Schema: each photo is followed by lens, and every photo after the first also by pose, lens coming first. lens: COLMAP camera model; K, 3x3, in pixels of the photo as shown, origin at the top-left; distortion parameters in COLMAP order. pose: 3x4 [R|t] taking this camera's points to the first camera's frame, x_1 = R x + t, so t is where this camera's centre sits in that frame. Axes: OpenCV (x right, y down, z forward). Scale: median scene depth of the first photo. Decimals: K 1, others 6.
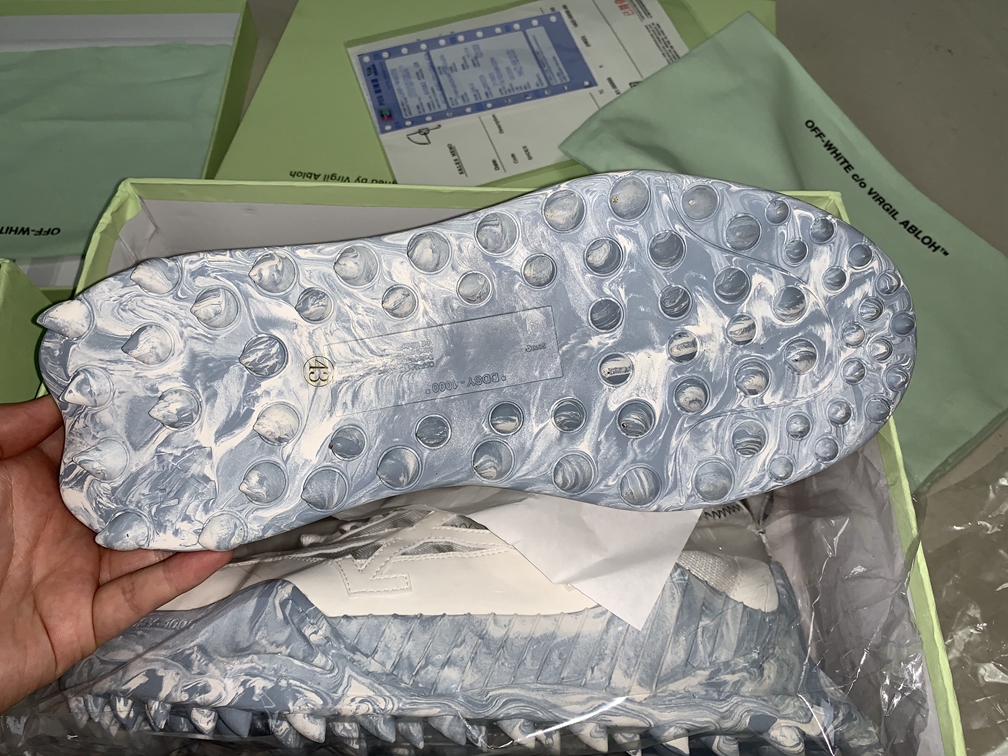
lens RADIAL K [[760.9, 0, 498.8], [0, 760.9, 392.7], [0, 0, 1]] dist [-0.007903, 0.007353]
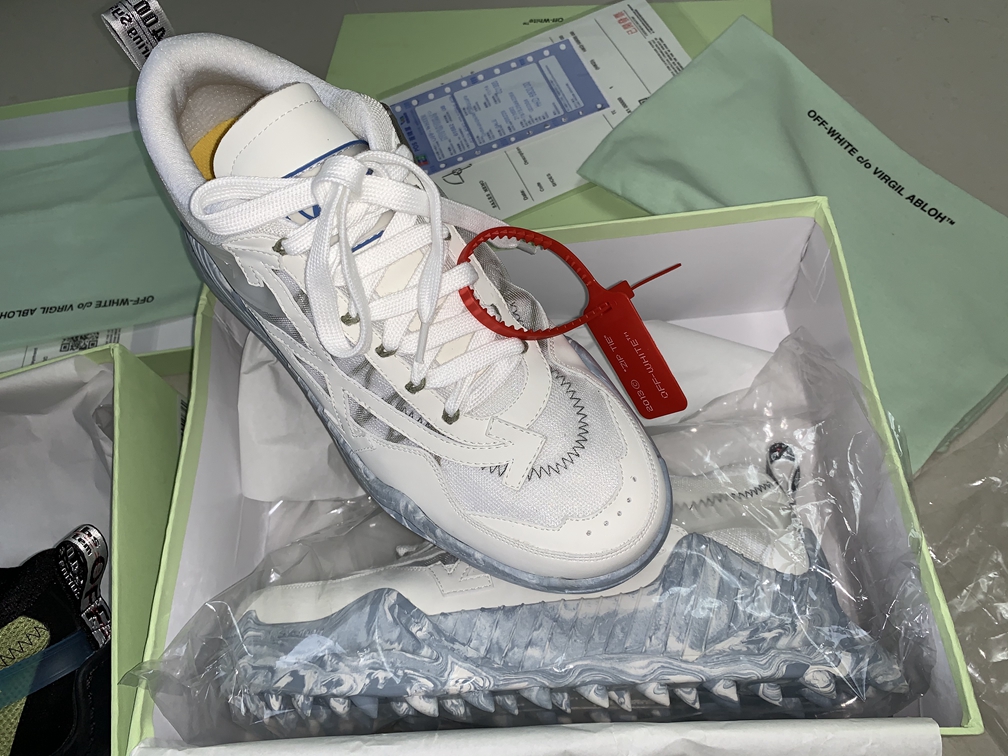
lens RADIAL K [[763.8, 0, 512.9], [0, 763.8, 391.4], [0, 0, 1]] dist [0.011332, 0.003945]
pose [[0.991780, -0.111454, -0.062849, 0.025840], [0.113753, 0.992918, 0.034266, -0.085047], [0.058585, -0.041134, 0.997435, -0.192571]]
